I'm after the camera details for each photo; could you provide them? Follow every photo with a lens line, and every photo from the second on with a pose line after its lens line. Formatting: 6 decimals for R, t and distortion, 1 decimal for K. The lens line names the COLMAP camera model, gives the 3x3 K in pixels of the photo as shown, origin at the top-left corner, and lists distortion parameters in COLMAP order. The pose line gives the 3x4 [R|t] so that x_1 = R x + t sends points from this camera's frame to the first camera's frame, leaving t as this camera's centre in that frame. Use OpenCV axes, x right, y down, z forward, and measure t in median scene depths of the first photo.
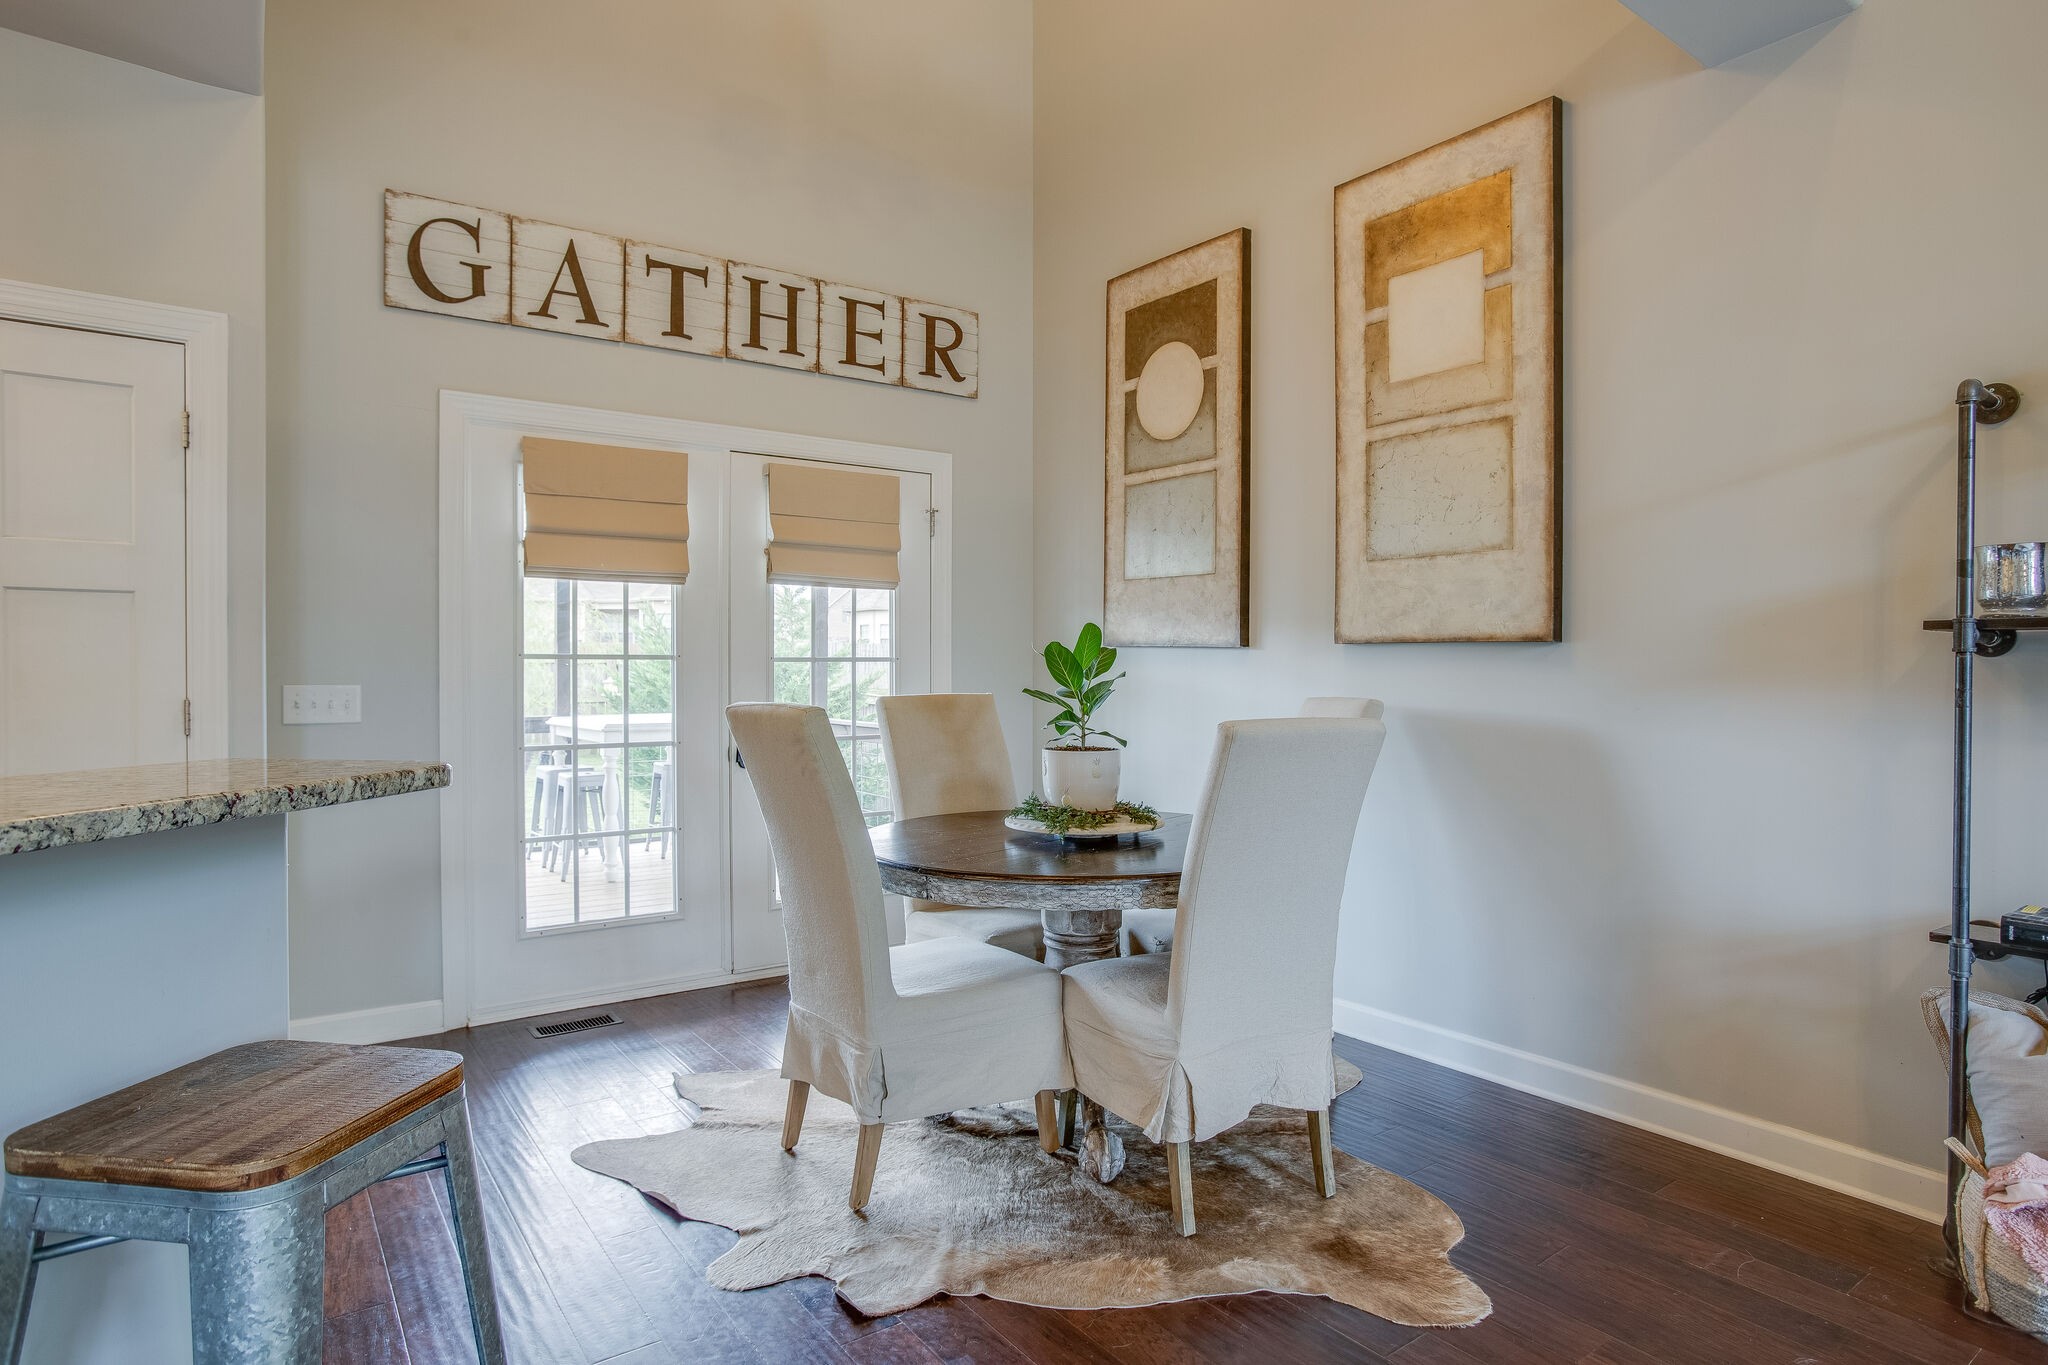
lens RADIAL K [[1149.8, 0, 1072.4], [0, 1149.8, 651.4], [0, 0, 1]] dist [-0.022209, 0.001603]
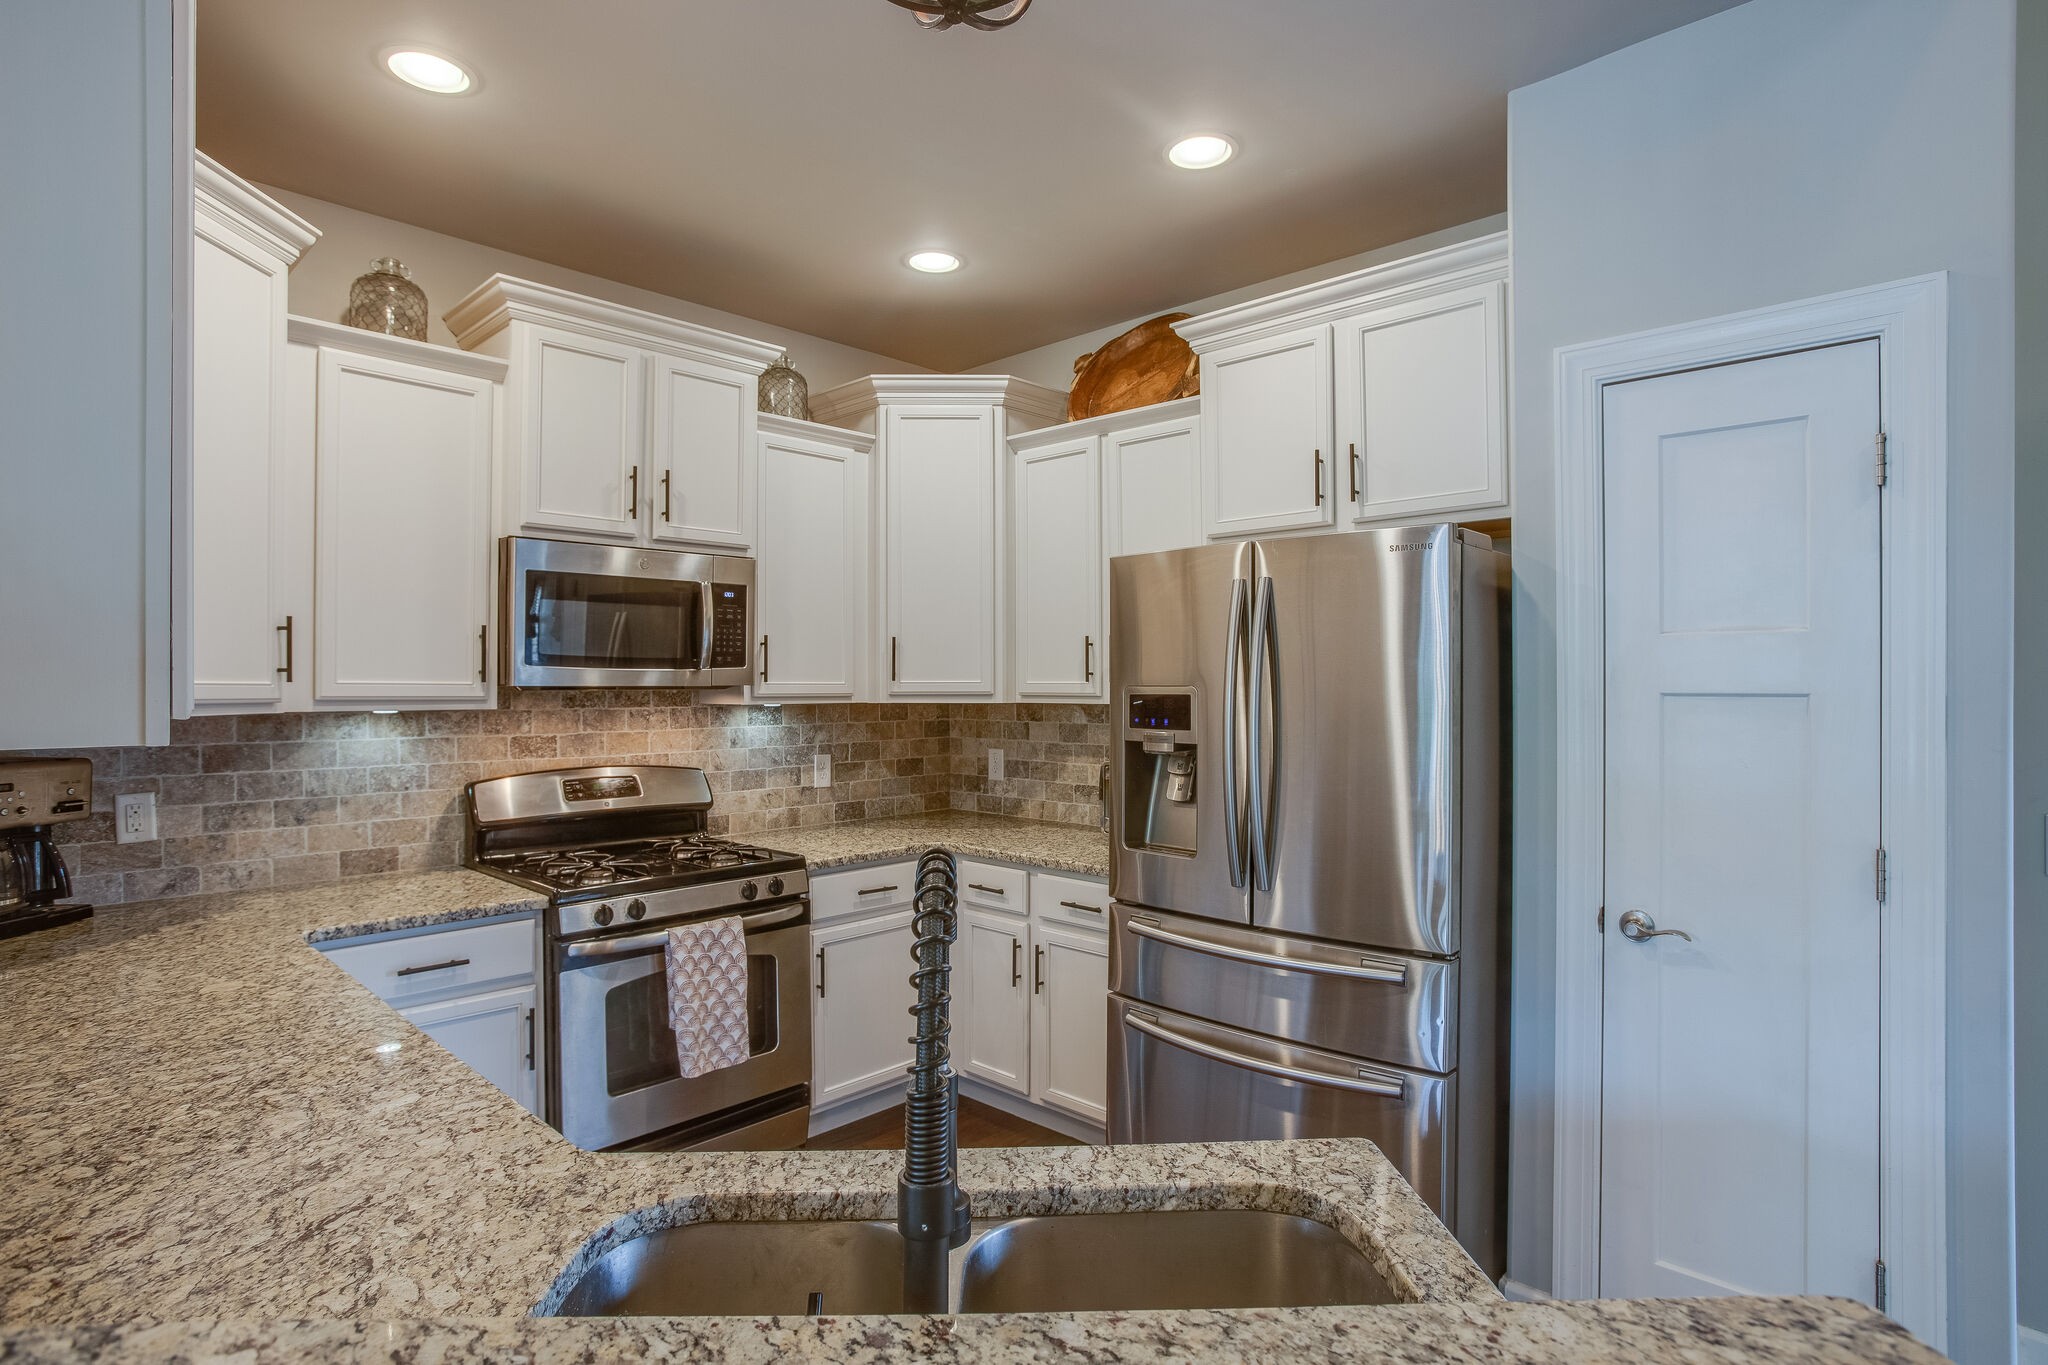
lens RADIAL K [[1055.3, 0, 1020.7], [0, 1055.3, 681.3], [0, 0, 1]] dist [-0.054543, 0.028645]
pose [[0.175064, -0.001267, -0.984556, -0.176009], [0.011662, 0.999932, 0.000787, -0.046287], [0.984488, -0.011620, 0.175067, 0.256625]]
